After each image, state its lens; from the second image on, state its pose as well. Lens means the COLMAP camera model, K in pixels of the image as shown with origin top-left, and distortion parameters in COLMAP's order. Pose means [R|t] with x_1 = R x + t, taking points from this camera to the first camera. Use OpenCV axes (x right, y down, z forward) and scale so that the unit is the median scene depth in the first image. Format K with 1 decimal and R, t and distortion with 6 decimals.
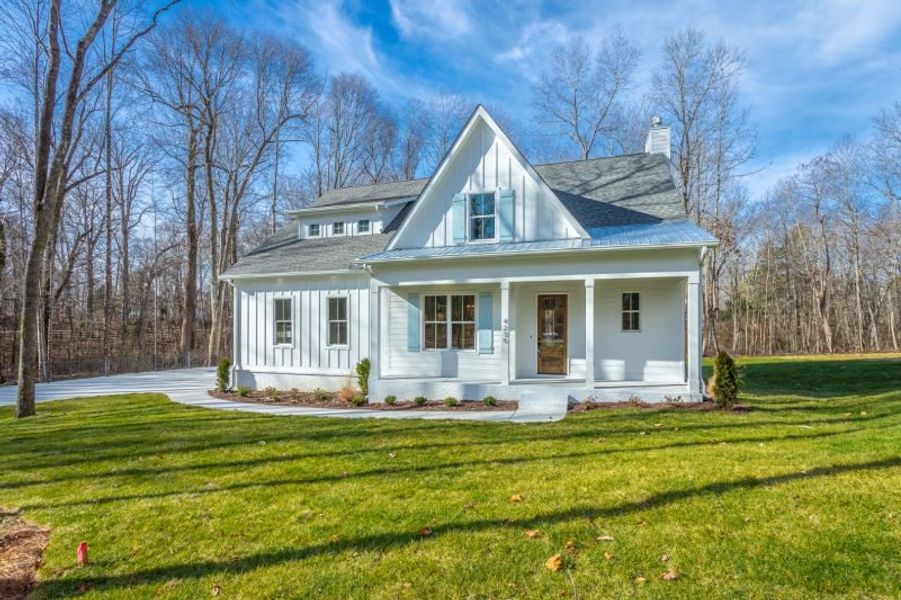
lens RADIAL K [[398.2, 0, 455.7], [0, 398.2, 307.5], [0, 0, 1]] dist [0.004718, 0.000592]
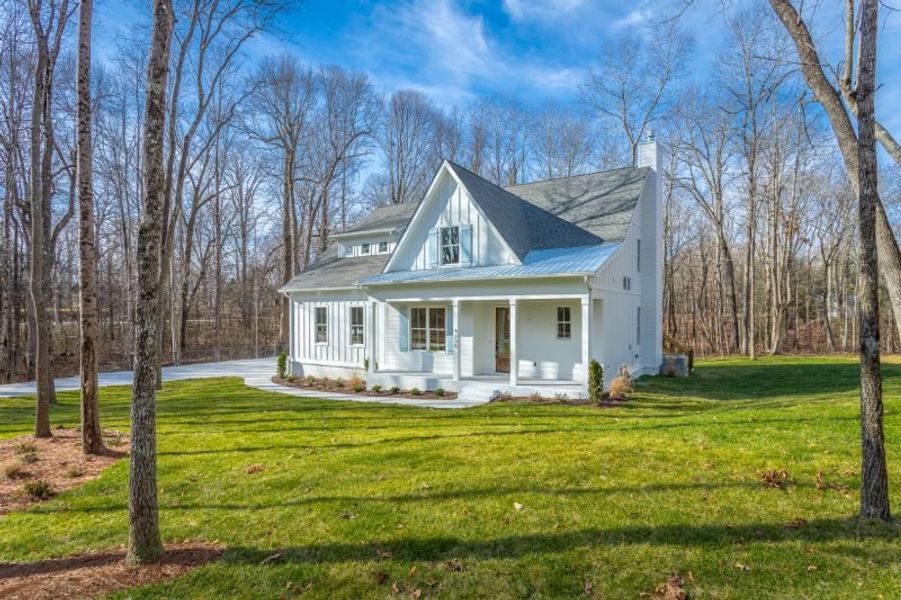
lens RADIAL K [[398.2, 0, 446.0], [0, 398.2, 296.1], [0, 0, 1]] dist [0.004718, 0.000592]
pose [[0.975355, -0.013057, -0.220253, 0.316660], [0.011844, 0.999907, -0.006826, -0.057702], [0.220322, 0.004049, 0.975419, -0.222410]]
